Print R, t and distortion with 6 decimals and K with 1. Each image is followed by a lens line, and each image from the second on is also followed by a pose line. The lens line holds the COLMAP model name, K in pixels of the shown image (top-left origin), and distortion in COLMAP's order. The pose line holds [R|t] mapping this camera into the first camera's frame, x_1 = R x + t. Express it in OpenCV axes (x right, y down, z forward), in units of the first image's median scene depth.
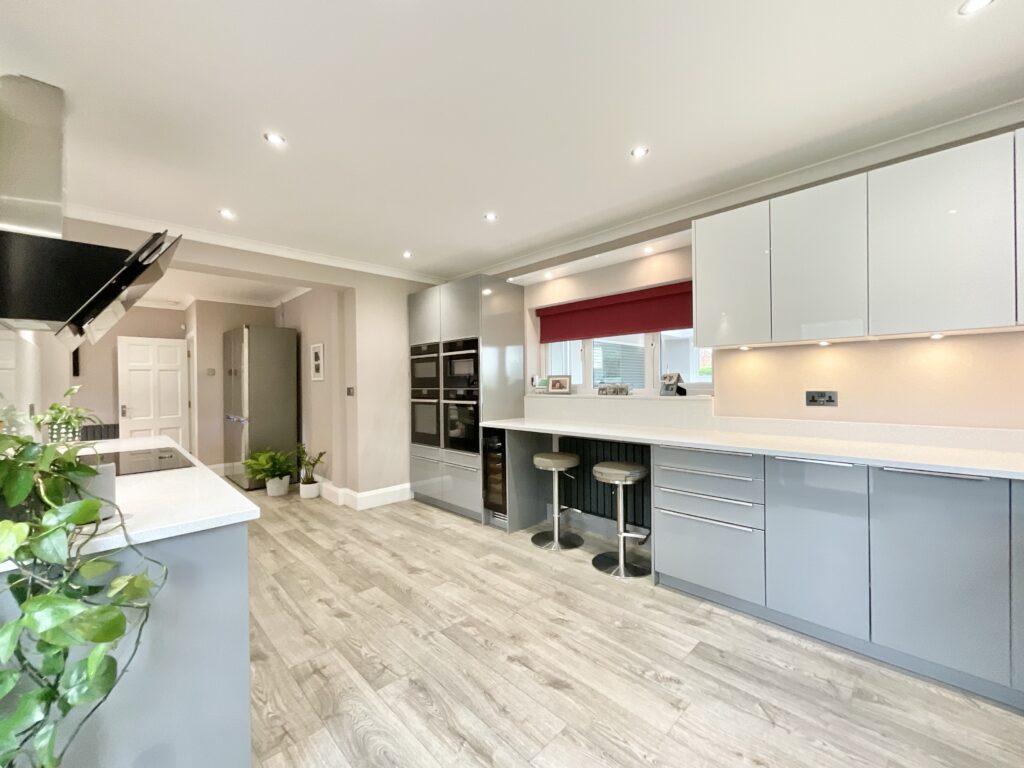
lens RADIAL K [[415.8, 0, 508.6], [0, 415.8, 383.6], [0, 0, 1]] dist [0.000586, 0.000920]
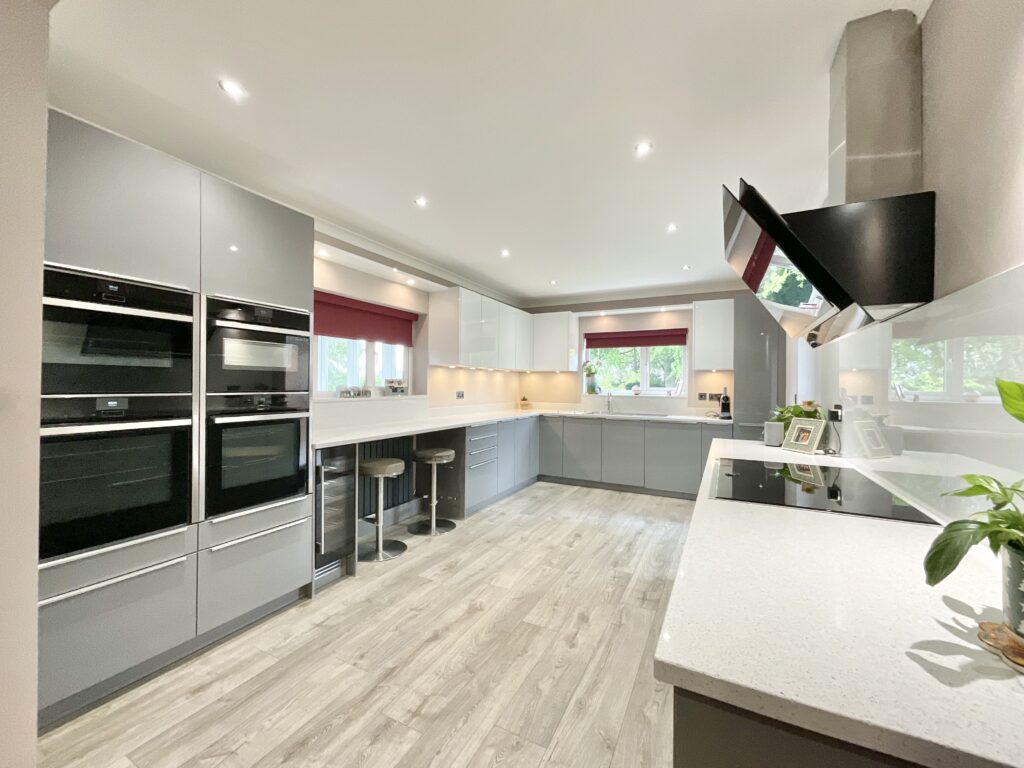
lens RADIAL K [[415.8, 0, 512.7], [0, 415.8, 384.8], [0, 0, 1]] dist [0.000586, 0.000920]
pose [[-0.321685, 0.008873, 0.946805, -1.175554], [-0.008611, 0.999887, -0.012297, 0.007743], [-0.946808, -0.012109, -0.321573, 1.348568]]
